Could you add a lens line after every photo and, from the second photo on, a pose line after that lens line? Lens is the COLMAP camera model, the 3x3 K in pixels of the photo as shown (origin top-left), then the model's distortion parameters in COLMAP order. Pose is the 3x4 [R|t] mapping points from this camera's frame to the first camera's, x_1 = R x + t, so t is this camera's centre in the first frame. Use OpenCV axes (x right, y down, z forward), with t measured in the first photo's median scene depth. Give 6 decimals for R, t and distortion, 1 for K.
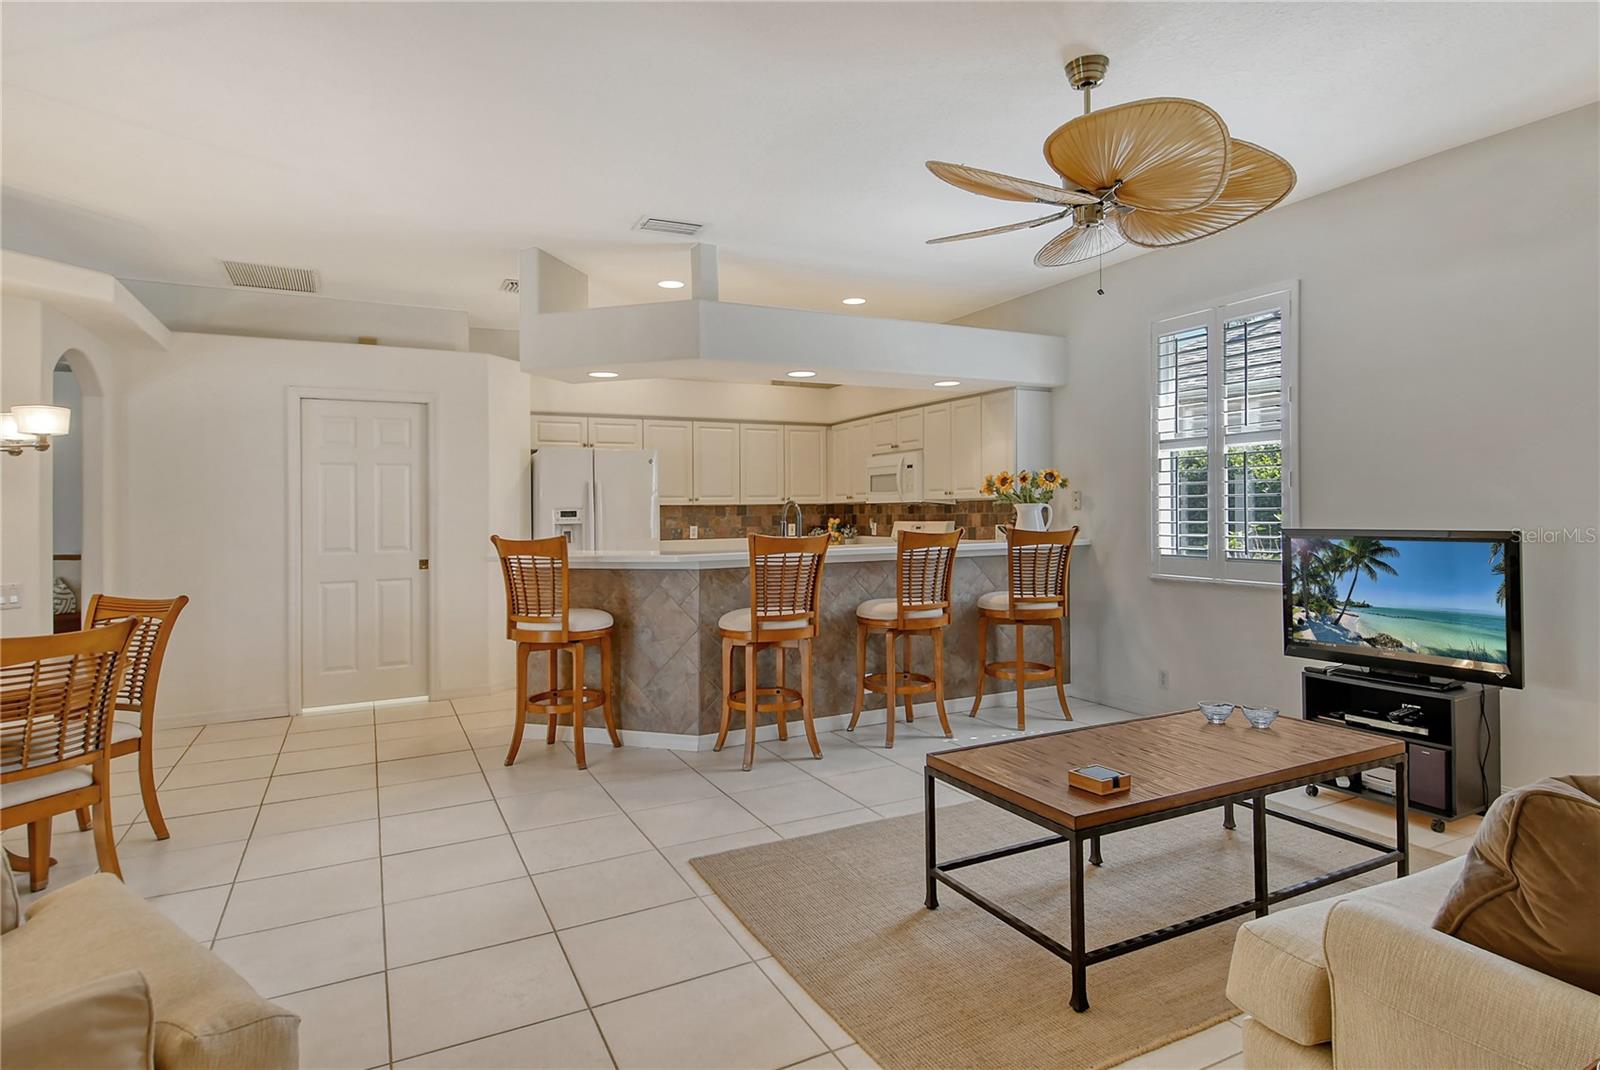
lens RADIAL K [[845.9, 0, 807.6], [0, 845.9, 481.2], [0, 0, 1]] dist [0.024951, -0.023718]
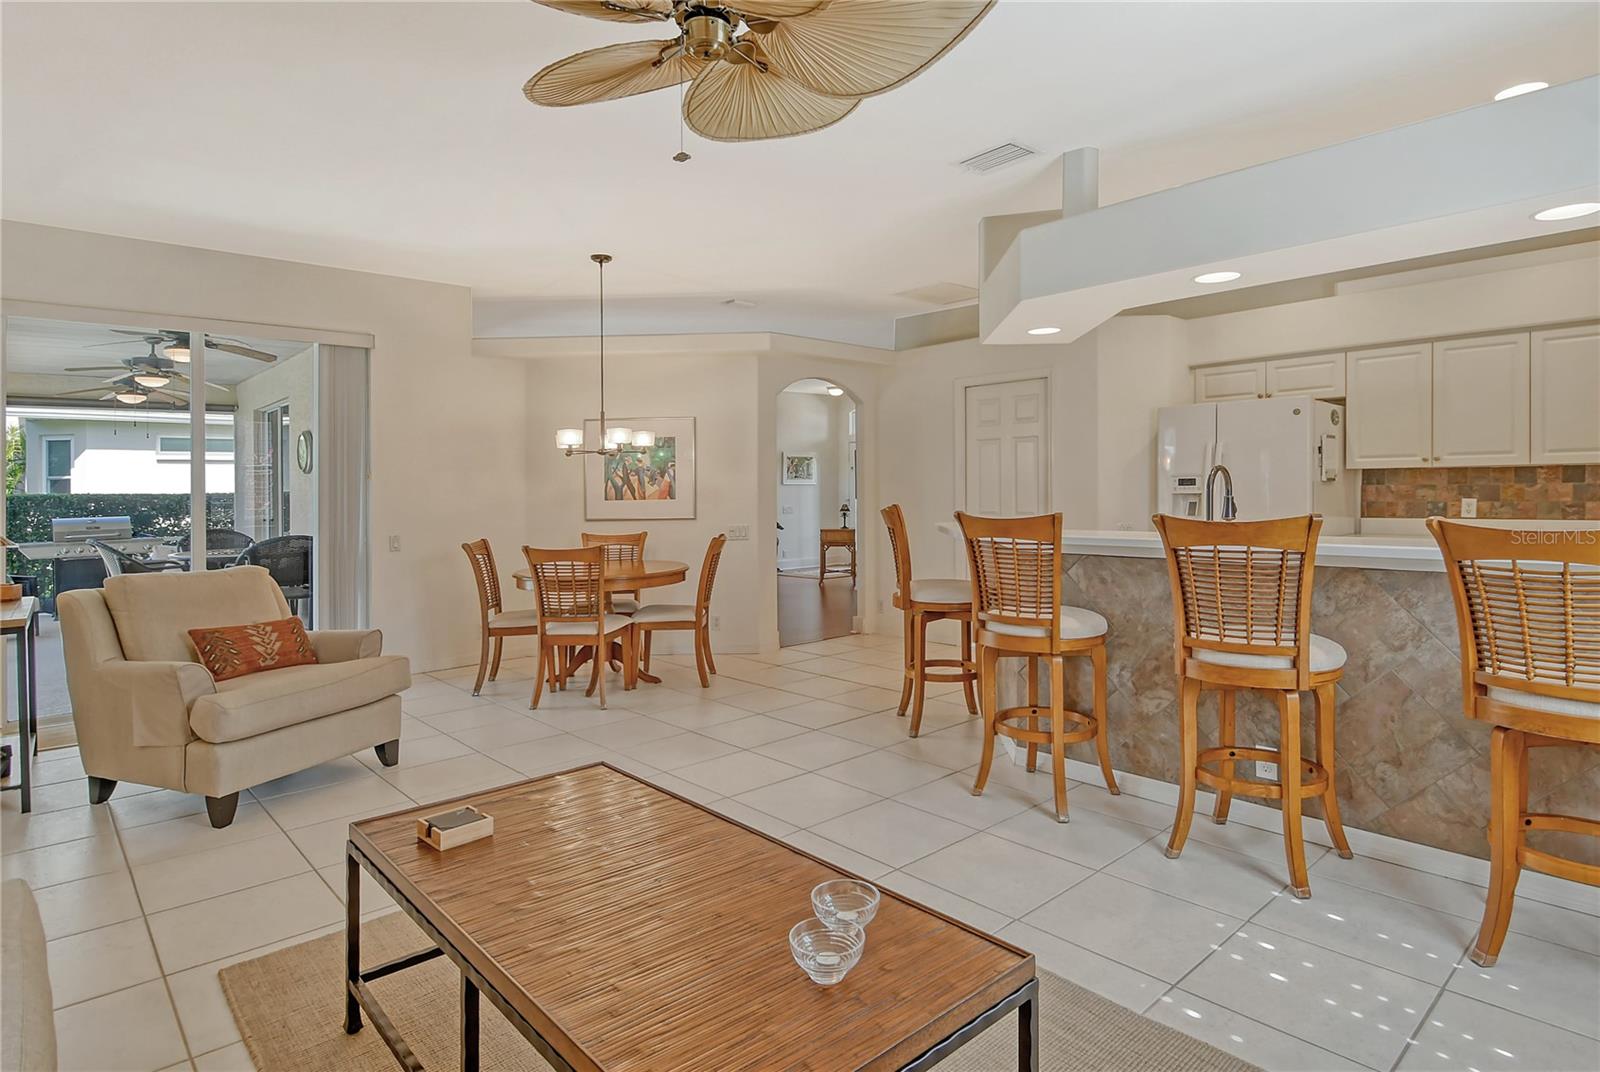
lens RADIAL K [[845.9, 0, 844.8], [0, 845.9, 481.8], [0, 0, 1]] dist [0.024951, -0.023718]
pose [[0.284190, -0.001291, -0.958767, 0.623907], [0.045184, 0.998906, 0.012049, 0.016697], [0.957703, -0.046745, 0.283938, 0.589577]]
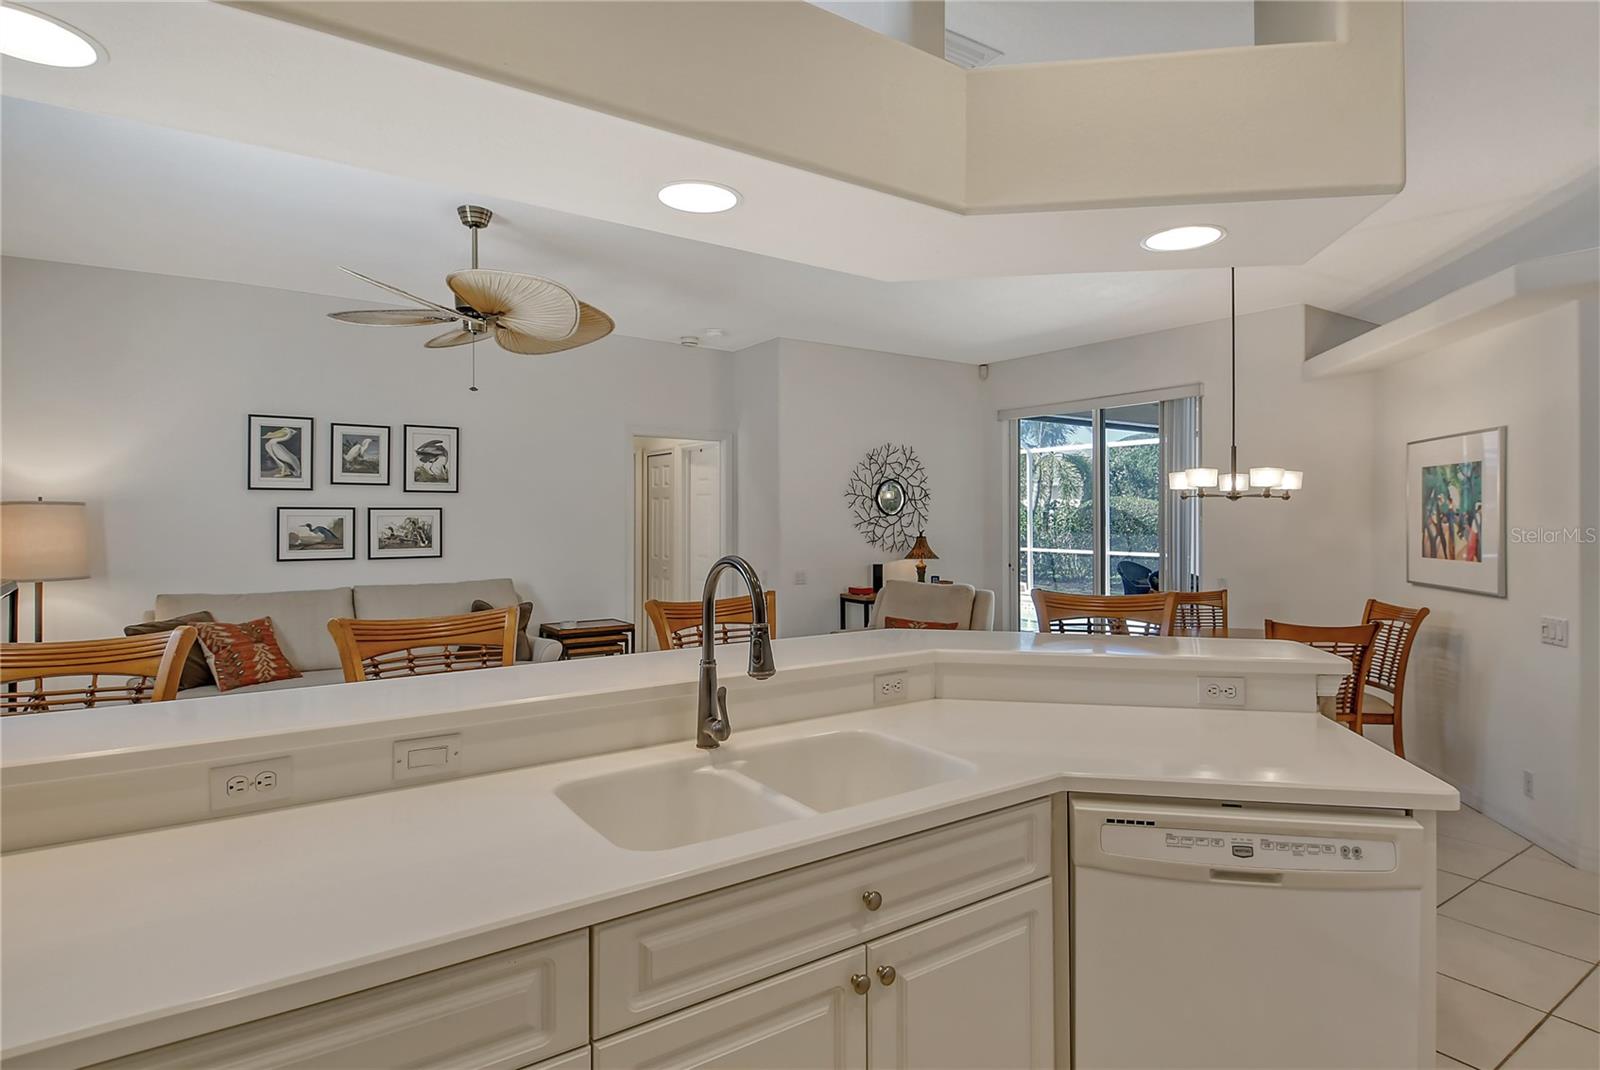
lens RADIAL K [[845.9, 0, 806.8], [0, 845.9, 504.7], [0, 0, 1]] dist [0.024951, -0.023718]
pose [[-0.993707, 0.010254, -0.111537, -0.016863], [0.015446, 0.998832, -0.045791, 0.020534], [0.110937, -0.047226, -0.992705, 1.513615]]
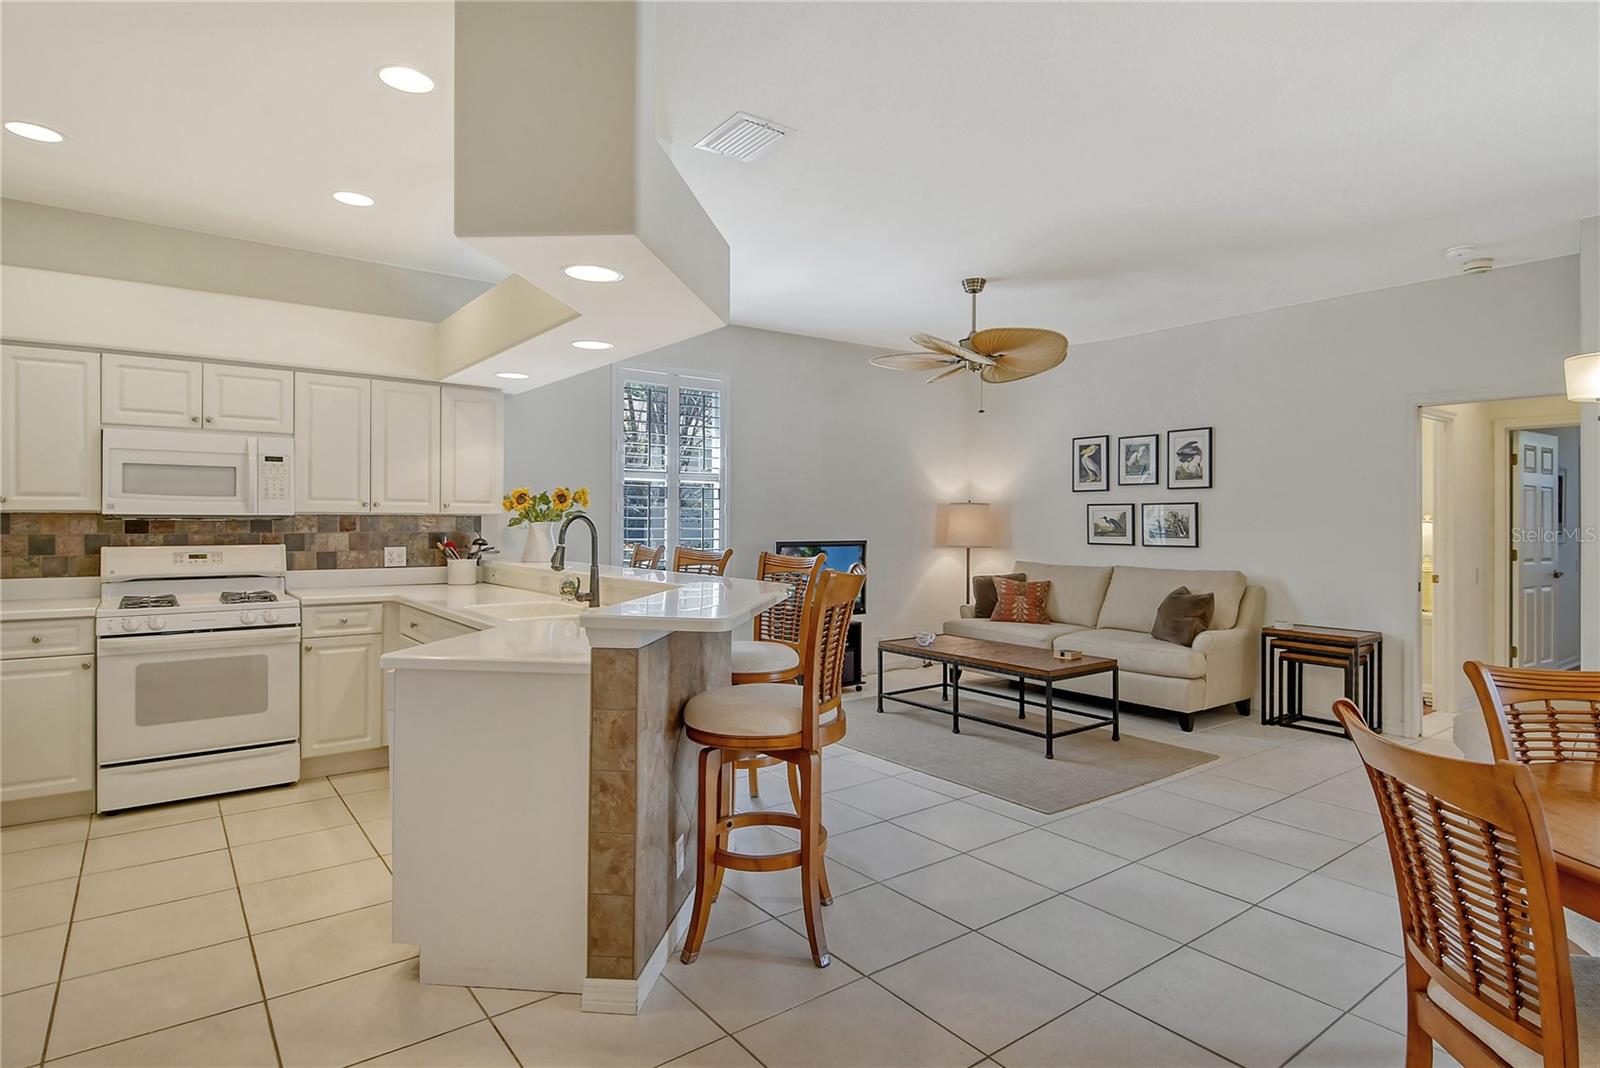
lens RADIAL K [[845.9, 0, 808.5], [0, 845.9, 523.1], [0, 0, 1]] dist [0.024951, -0.023718]
pose [[-0.163739, 0.010199, 0.986451, -0.874774], [-0.037656, 0.999153, -0.016581, 0.039412], [-0.985785, -0.039861, -0.163216, 1.053807]]
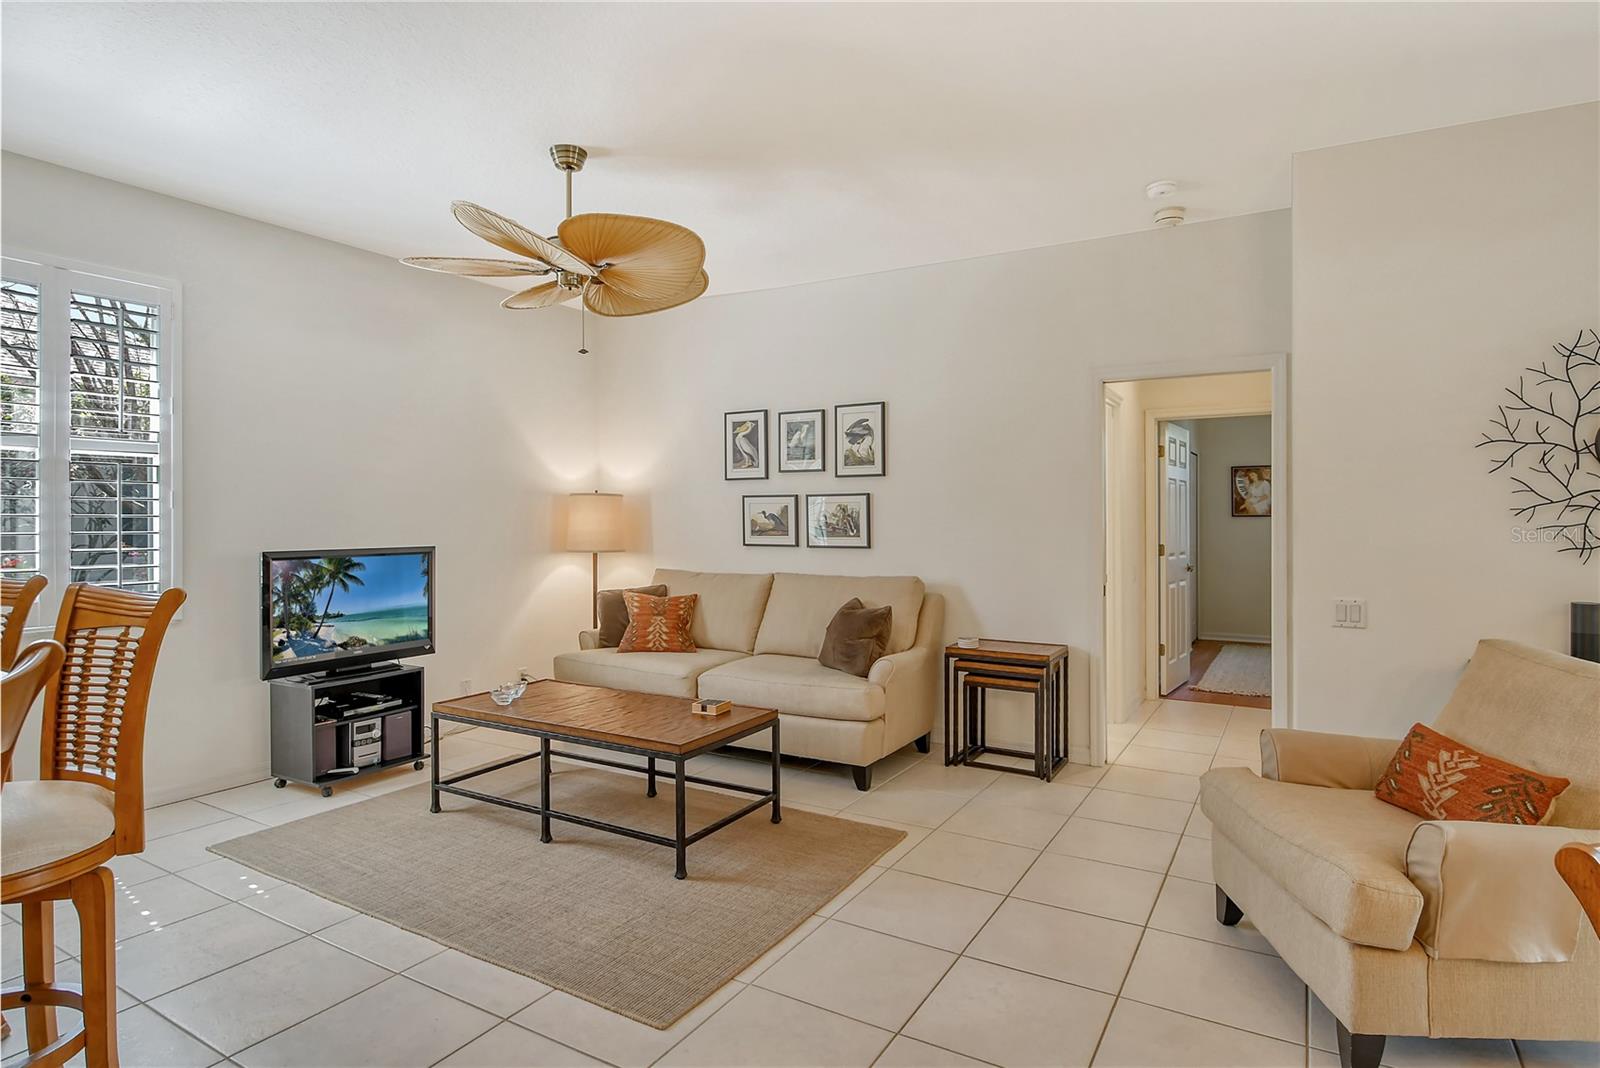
lens RADIAL K [[845.9, 0, 820.2], [0, 845.9, 516.7], [0, 0, 1]] dist [0.024951, -0.023718]
pose [[-0.532248, 0.015222, 0.846452, -0.537640], [-0.023106, 0.999205, -0.032498, 0.028460], [-0.846273, -0.036855, -0.531473, 0.861010]]
